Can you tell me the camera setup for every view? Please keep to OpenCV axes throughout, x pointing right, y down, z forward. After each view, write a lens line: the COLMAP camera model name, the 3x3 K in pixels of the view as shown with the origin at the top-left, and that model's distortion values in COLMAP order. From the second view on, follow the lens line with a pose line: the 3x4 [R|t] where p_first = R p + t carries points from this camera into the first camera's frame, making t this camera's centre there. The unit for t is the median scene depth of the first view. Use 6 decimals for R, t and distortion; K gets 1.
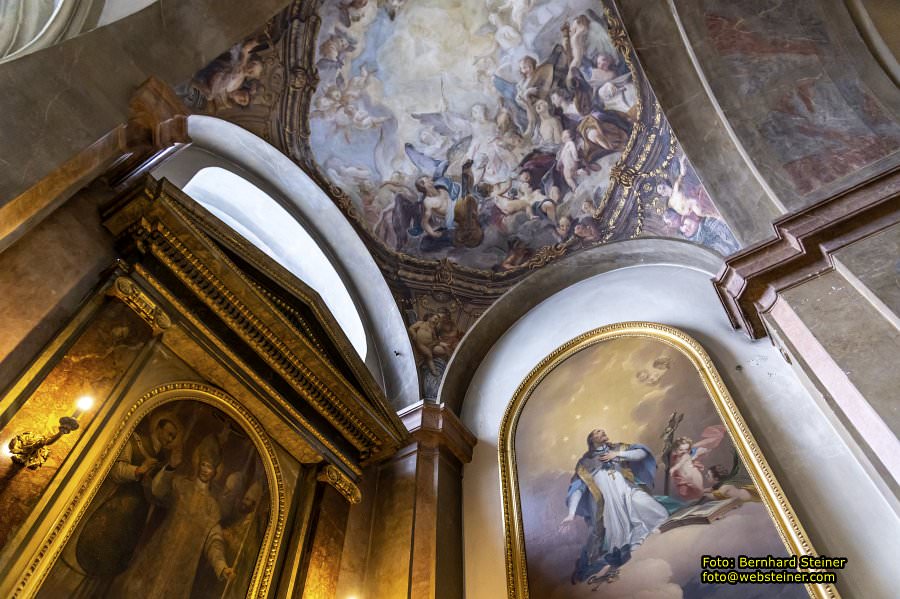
lens RADIAL K [[606.3, 0, 442.6], [0, 606.3, 299.7], [0, 0, 1]] dist [0.028226, 0.000941]
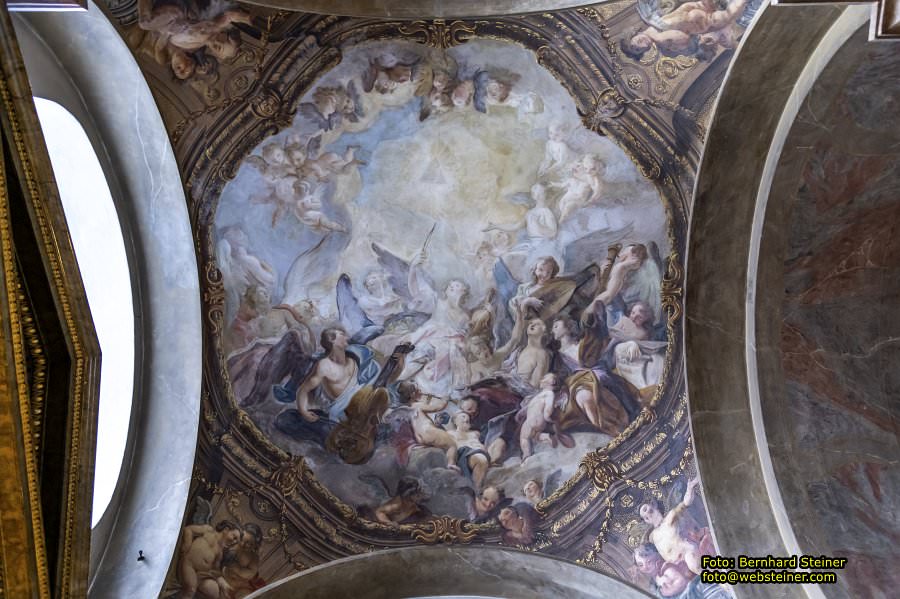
lens RADIAL K [[756.3, 0, 453.1], [0, 756.3, 301.9], [0, 0, 1]] dist [0.026668, -0.040110]
pose [[0.850694, 0.517578, 0.091828, -0.021566], [-0.429579, 0.785191, -0.446024, 0.114307], [-0.302954, 0.339982, 0.890298, 0.268341]]
